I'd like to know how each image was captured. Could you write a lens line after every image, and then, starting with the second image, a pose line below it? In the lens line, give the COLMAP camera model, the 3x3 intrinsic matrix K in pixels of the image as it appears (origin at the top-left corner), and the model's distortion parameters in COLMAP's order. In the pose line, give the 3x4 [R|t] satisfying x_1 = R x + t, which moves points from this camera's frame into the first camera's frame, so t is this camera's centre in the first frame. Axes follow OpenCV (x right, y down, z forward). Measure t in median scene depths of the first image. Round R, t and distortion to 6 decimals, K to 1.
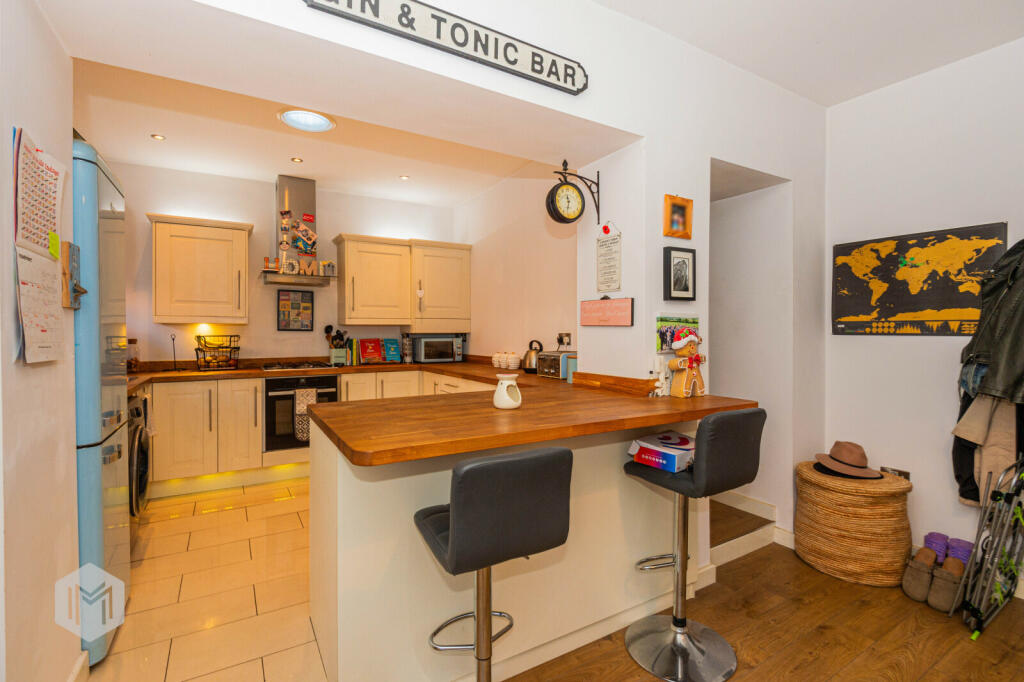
lens RADIAL K [[485.4, 0, 512.0], [0, 485.4, 341.0], [0, 0, 1]] dist [-0.000099, -0.000096]
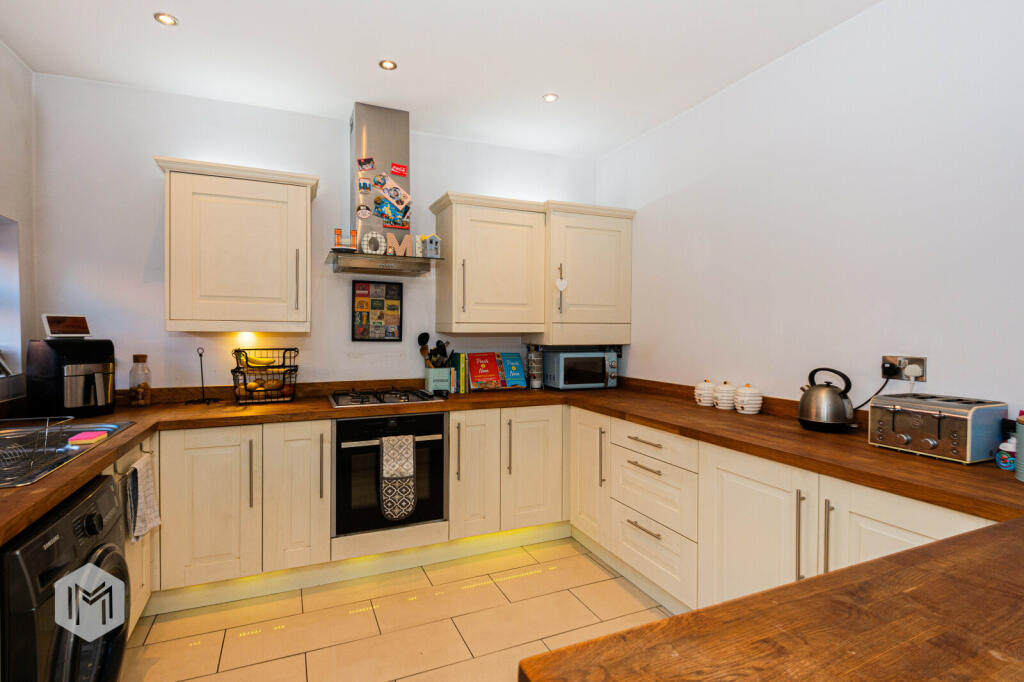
lens RADIAL K [[494.1, 0, 512.0], [0, 494.1, 341.0], [0, 0, 1]] dist [0.024620, -0.000256]
pose [[0.994453, 0.006863, -0.104958, -0.195692], [-0.006529, 0.999972, 0.003530, -0.025819], [0.104979, -0.002825, 0.994470, 0.350321]]
